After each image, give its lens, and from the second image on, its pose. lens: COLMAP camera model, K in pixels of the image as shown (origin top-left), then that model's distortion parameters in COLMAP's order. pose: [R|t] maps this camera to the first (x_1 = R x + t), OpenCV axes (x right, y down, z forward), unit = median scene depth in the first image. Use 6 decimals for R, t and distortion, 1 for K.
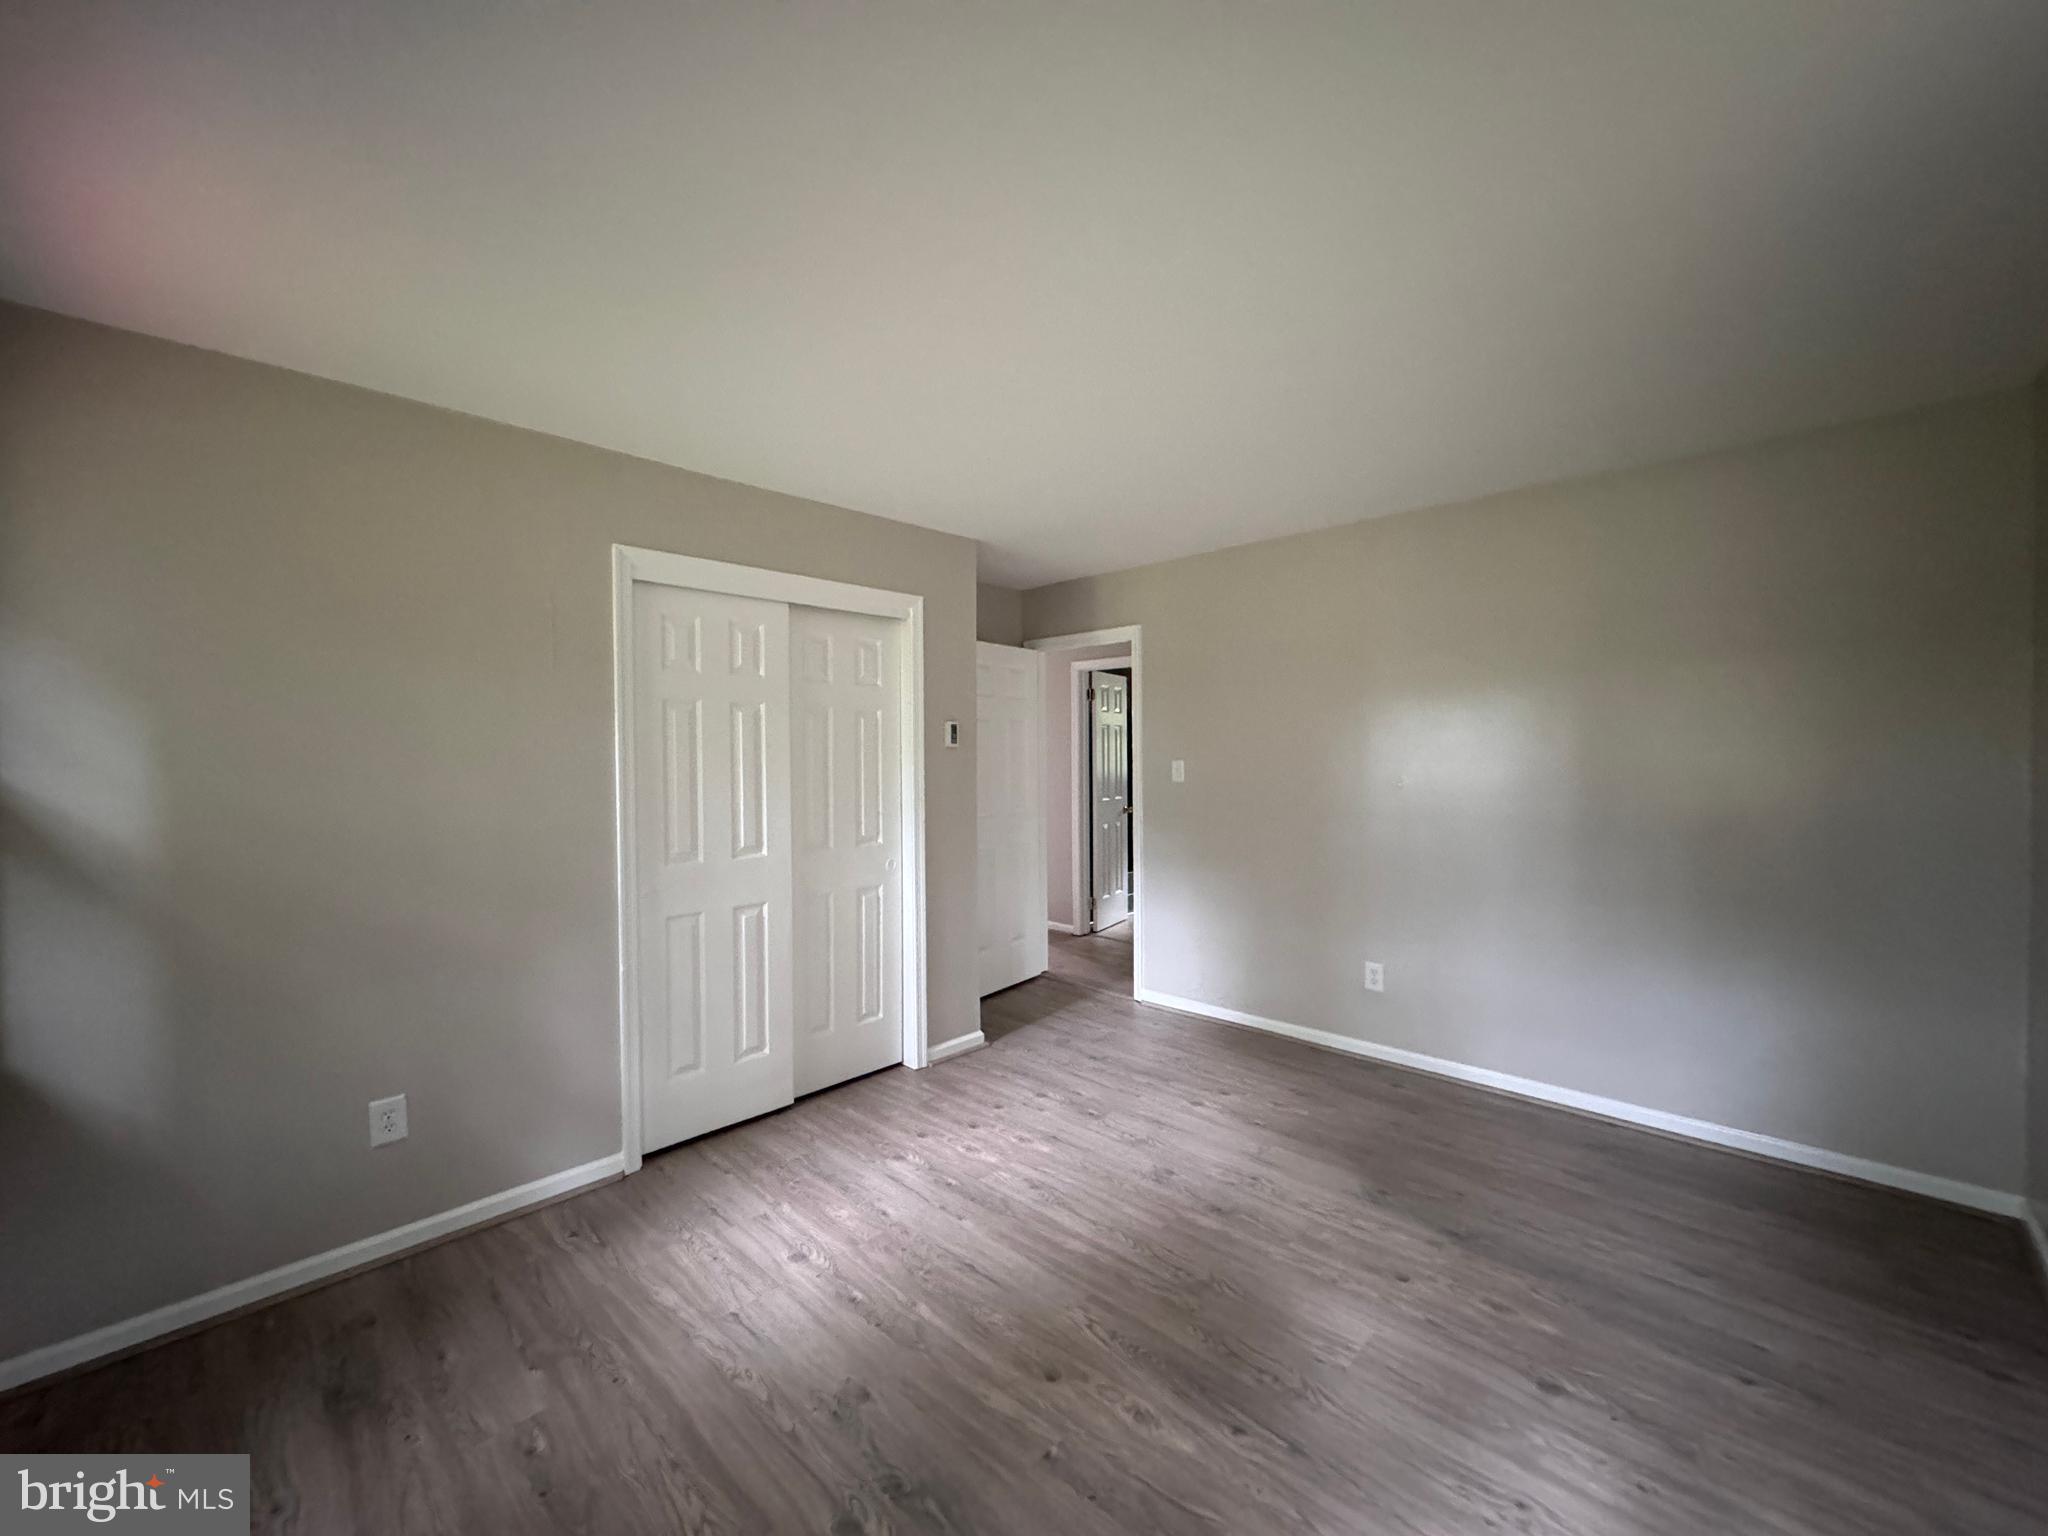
lens RADIAL K [[824.2, 0, 1010.4], [0, 824.2, 777.3], [0, 0, 1]] dist [0.003370, 0.000324]
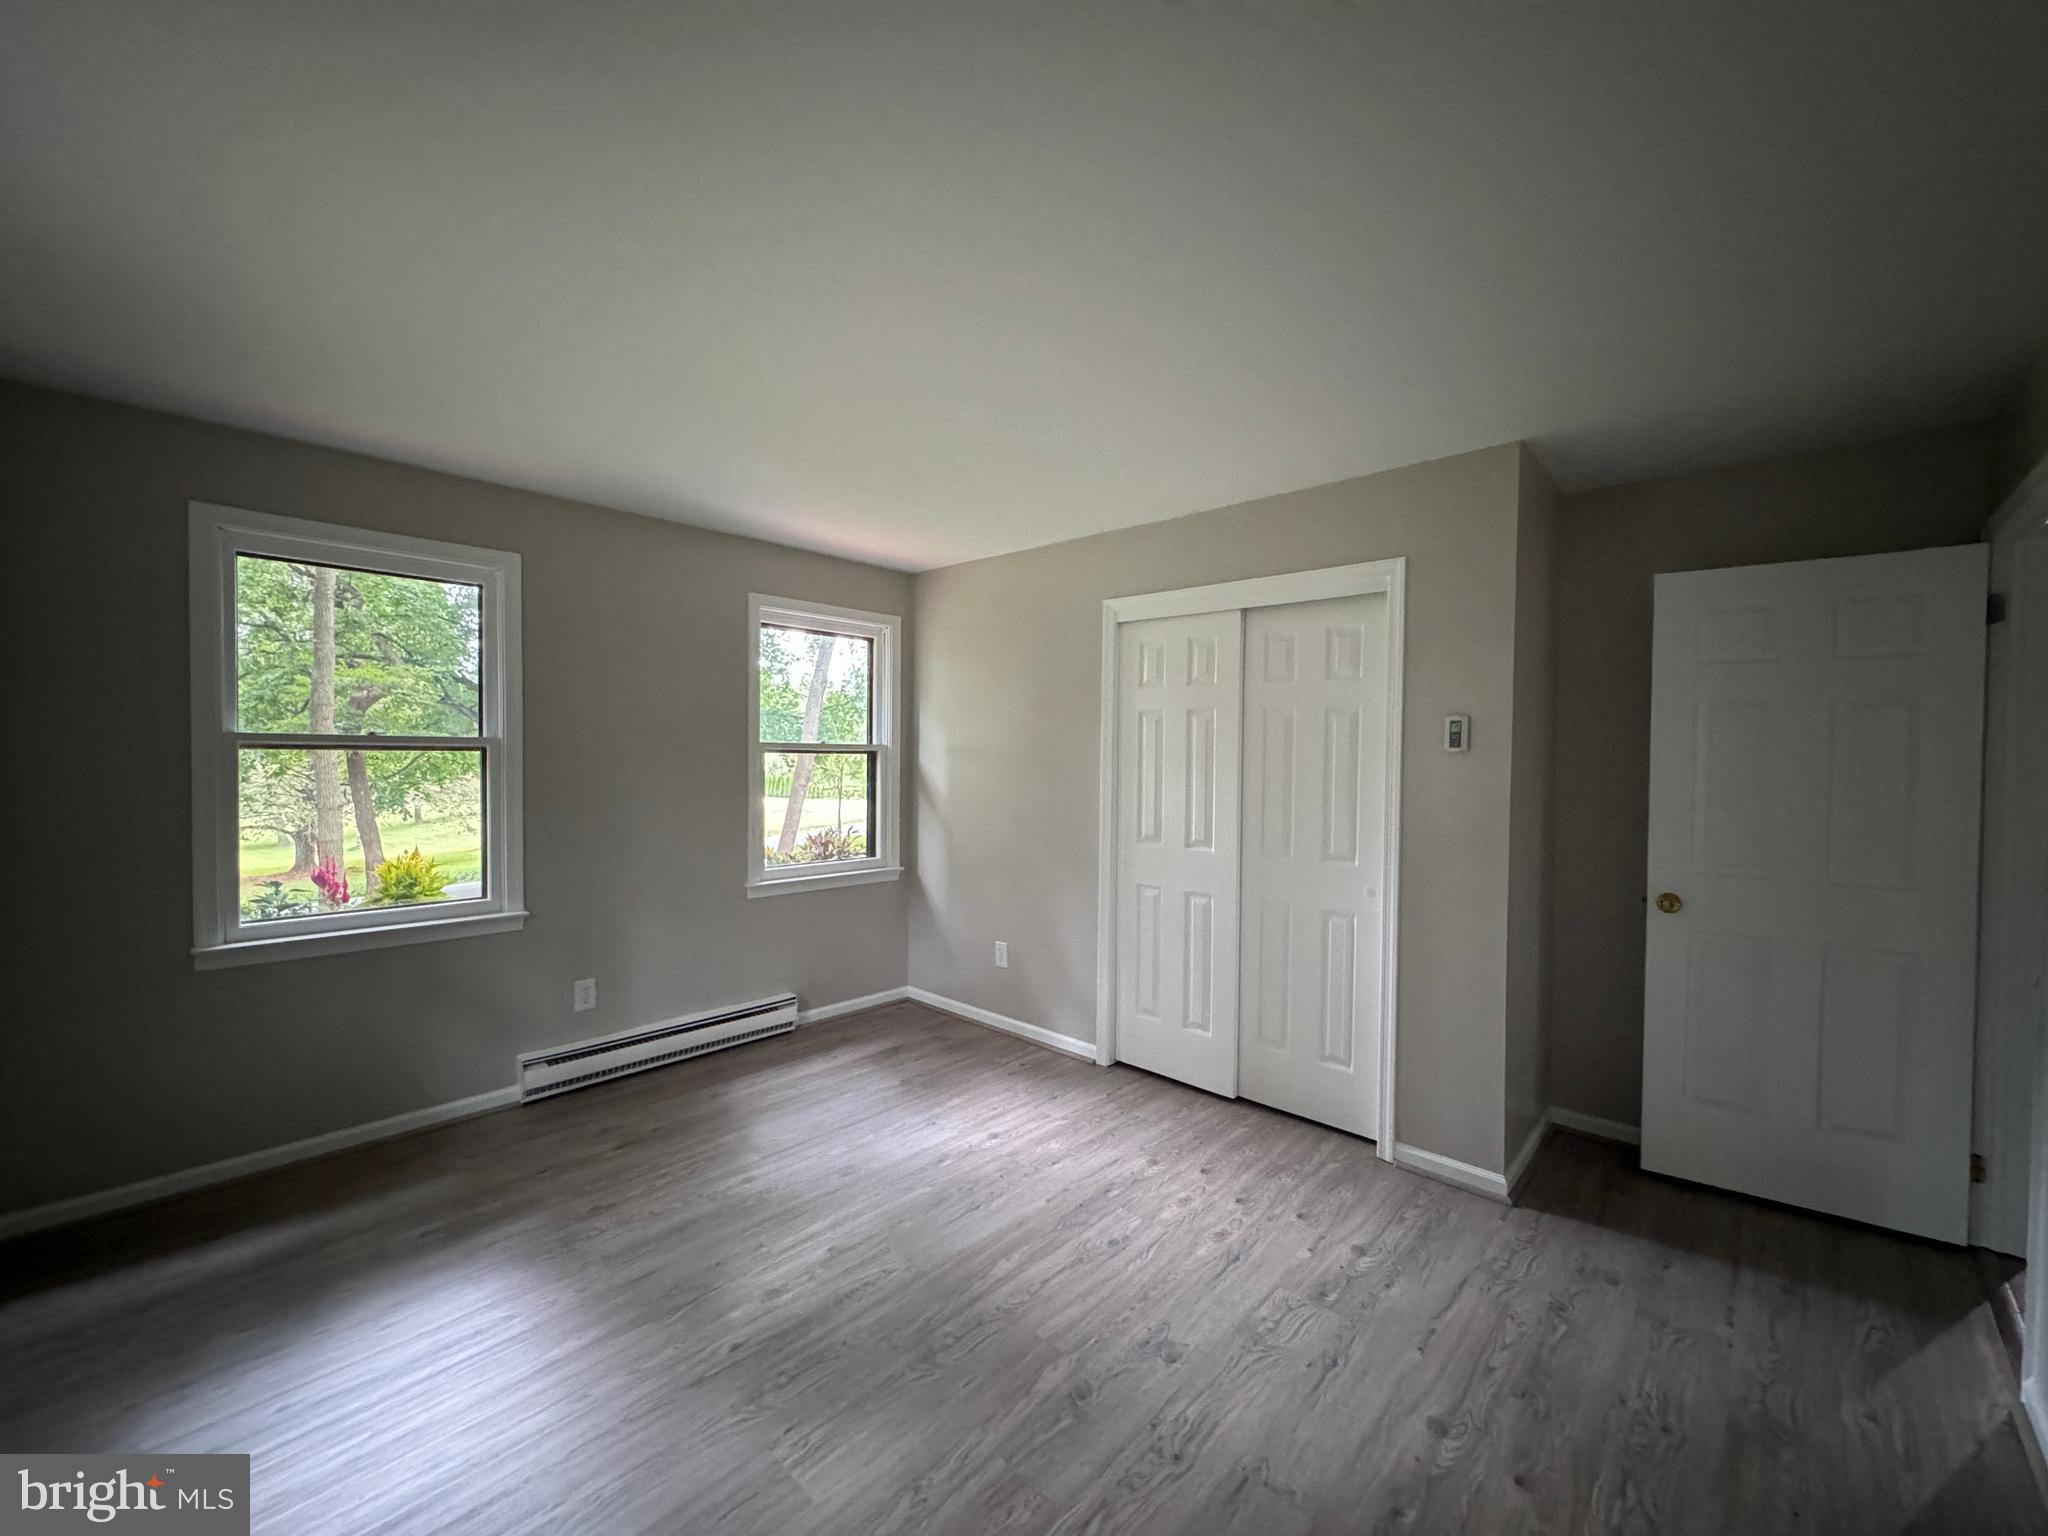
lens RADIAL K [[810.9, 0, 1020.6], [0, 810.9, 768.1], [0, 0, 1]] dist [0.003348, -0.000144]
pose [[0.023740, 0.027522, -0.999339, 0.819298], [-0.038148, 0.998918, 0.026604, -0.034971], [0.998990, 0.037491, 0.024765, 0.787238]]
